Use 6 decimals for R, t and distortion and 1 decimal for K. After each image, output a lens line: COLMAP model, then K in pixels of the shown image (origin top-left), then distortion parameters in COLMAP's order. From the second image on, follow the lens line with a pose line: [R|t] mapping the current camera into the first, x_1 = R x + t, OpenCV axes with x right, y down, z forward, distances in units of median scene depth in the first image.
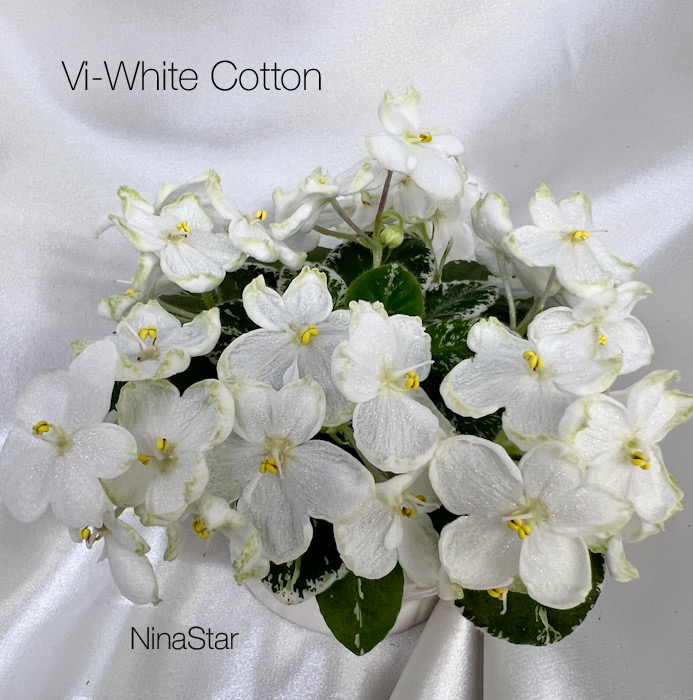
lens RADIAL K [[723.1, 0, 346.5], [0, 723.1, 349.8], [0, 0, 1]] dist [-0.005725, 0.000000]
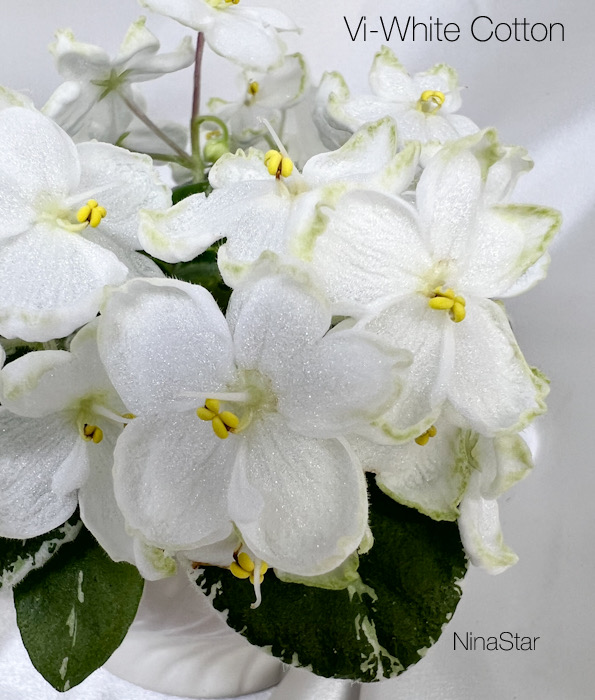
lens RADIAL K [[717.2, 0, 297.2], [0, 717.2, 350.5], [0, 0, 1]] dist [-0.008001, 0.000000]
pose [[0.998320, -0.024098, -0.052687, 0.252060], [0.017969, 0.993334, -0.113863, 0.198075], [0.055079, 0.112725, 0.992098, 0.353377]]
